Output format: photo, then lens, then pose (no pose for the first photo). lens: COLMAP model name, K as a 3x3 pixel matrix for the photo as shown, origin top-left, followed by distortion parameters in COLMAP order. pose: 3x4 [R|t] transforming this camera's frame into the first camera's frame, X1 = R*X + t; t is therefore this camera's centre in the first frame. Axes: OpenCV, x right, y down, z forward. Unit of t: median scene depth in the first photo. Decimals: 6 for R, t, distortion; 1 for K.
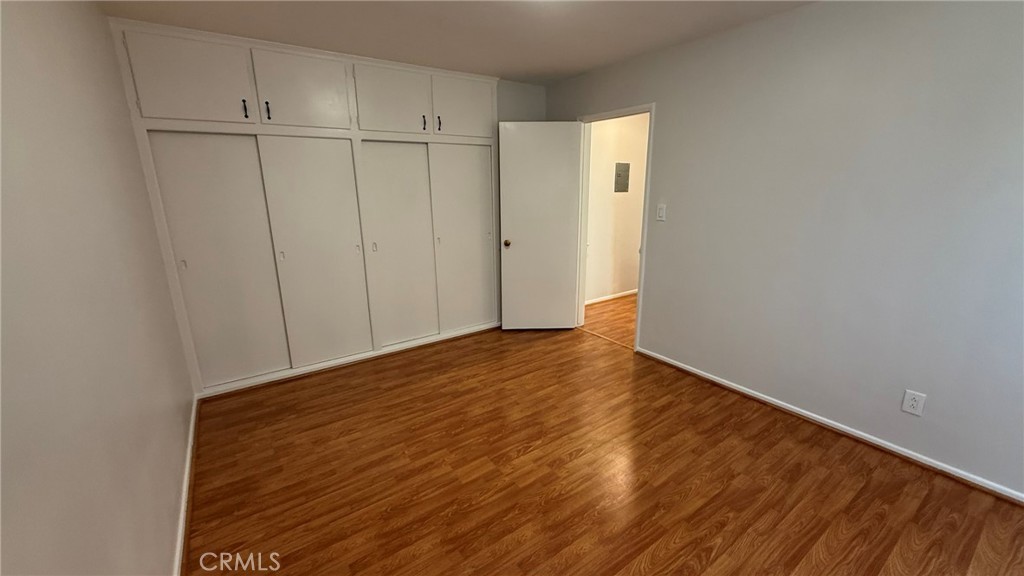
lens RADIAL K [[407.5, 0, 512.0], [0, 407.5, 288.0], [0, 0, 1]] dist [0.000421, -0.000233]
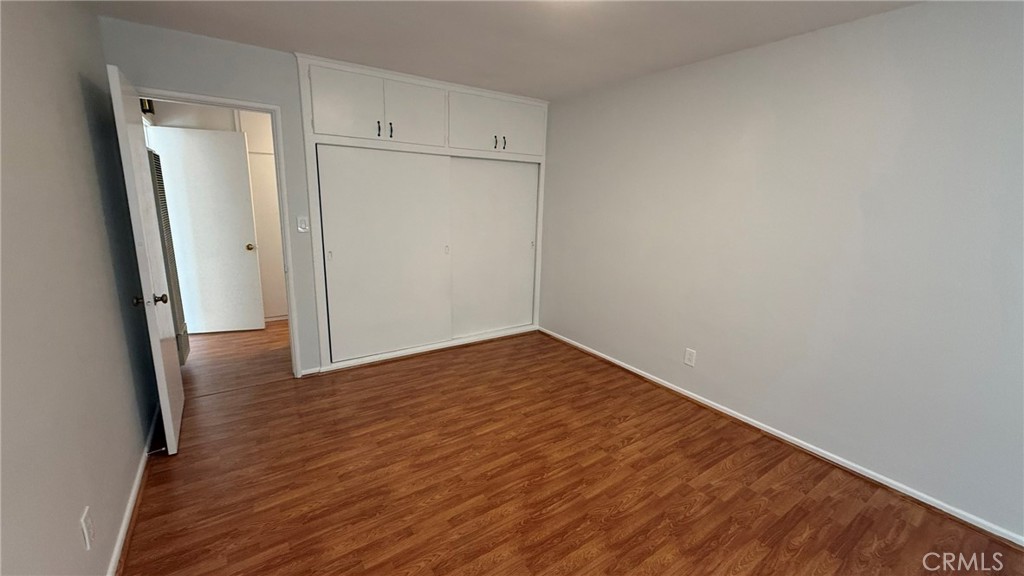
lens RADIAL K [[406.9, 0, 506.0], [0, 406.9, 291.4], [0, 0, 1]] dist [-0.000703, -0.000081]
pose [[0.998925, 0.046298, -0.002486, -0.177796], [-0.046345, 0.998634, -0.024150, 0.034127], [0.001365, 0.024239, 0.999705, -0.118276]]
